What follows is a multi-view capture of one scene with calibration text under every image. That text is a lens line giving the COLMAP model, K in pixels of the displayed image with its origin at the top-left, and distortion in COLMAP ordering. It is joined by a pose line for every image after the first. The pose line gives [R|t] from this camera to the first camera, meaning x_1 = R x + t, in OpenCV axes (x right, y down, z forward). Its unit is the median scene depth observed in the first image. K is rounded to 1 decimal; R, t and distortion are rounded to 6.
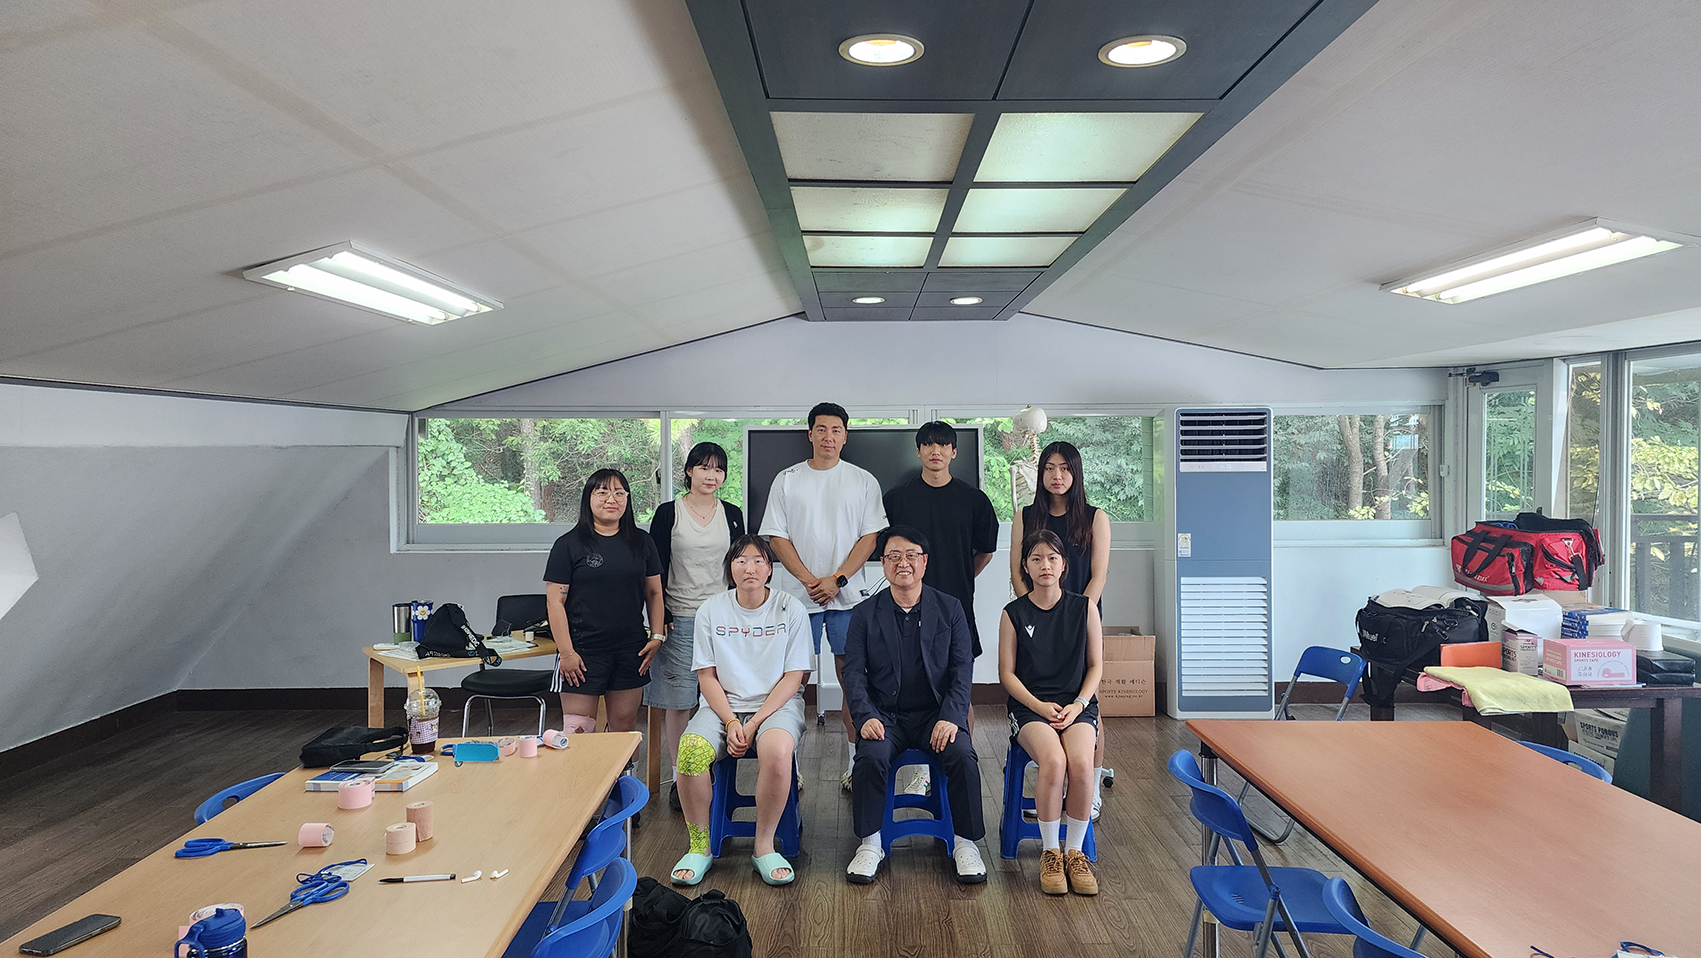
lens RADIAL K [[1149.9, 0, 871.0], [0, 1149.9, 473.4], [0, 0, 1]] dist [0.078577, -0.069996]
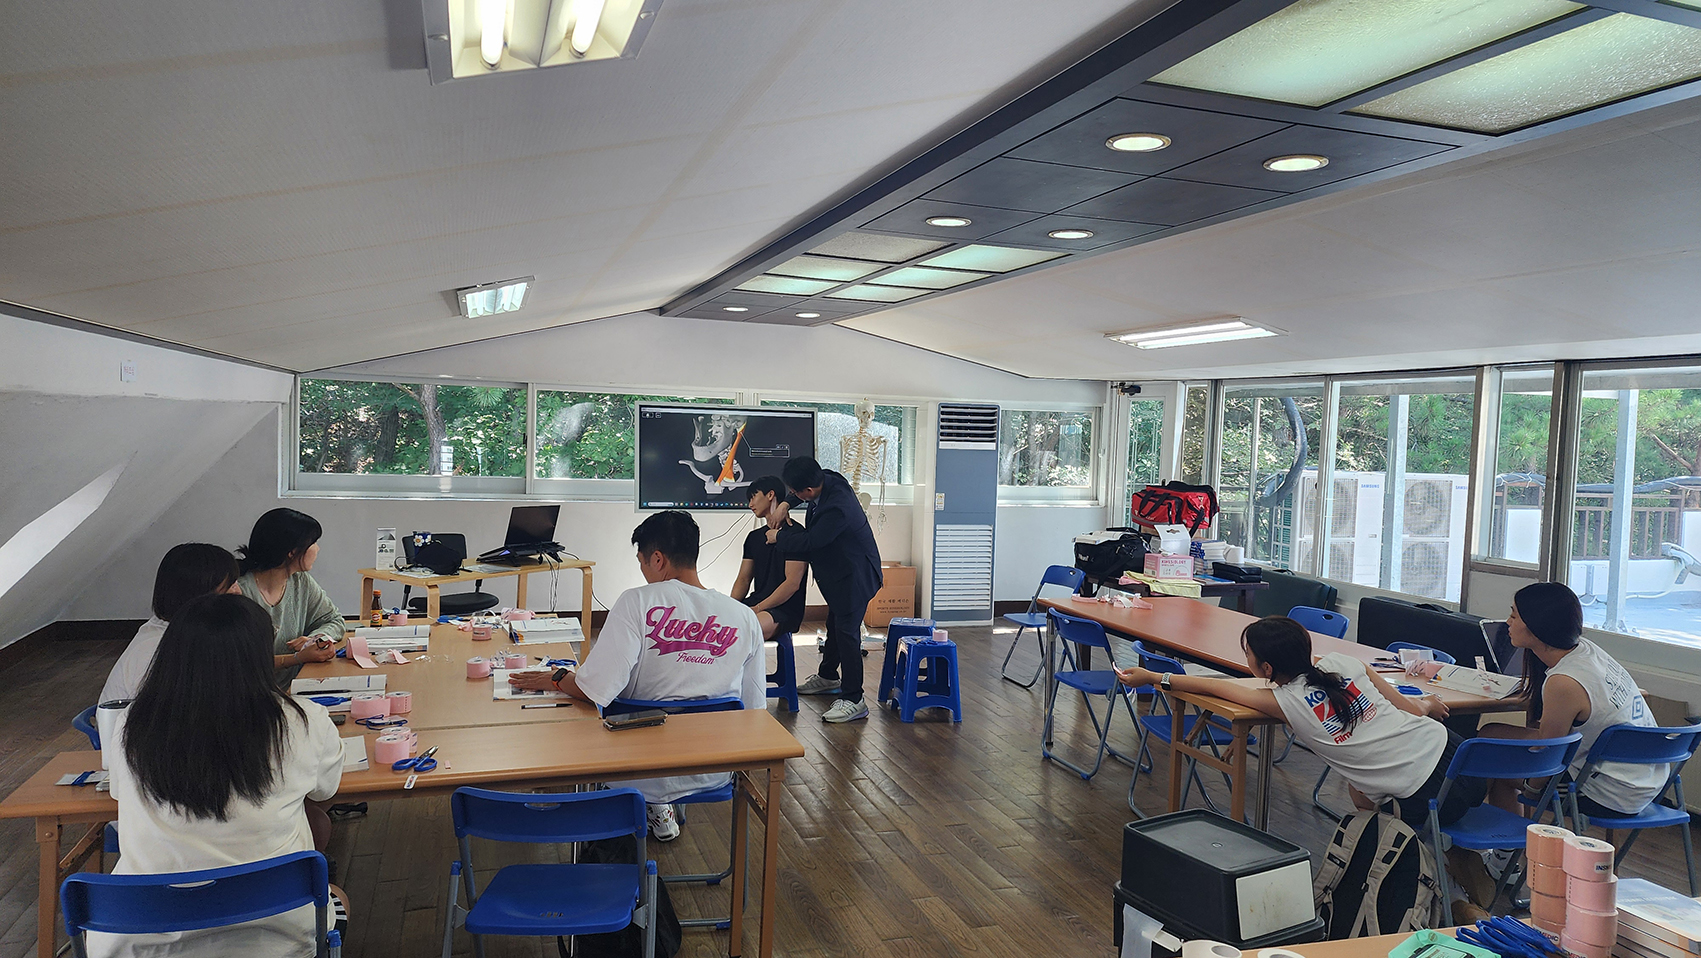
lens RADIAL K [[1127.7, 0, 850.6], [0, 1127.7, 485.1], [0, 0, 1]] dist [0.071668, -0.069897]
pose [[0.952663, 0.020224, 0.303354, -0.259863], [-0.030748, 0.999078, 0.029957, 0.005700], [-0.302469, -0.037867, 0.952407, -0.270839]]
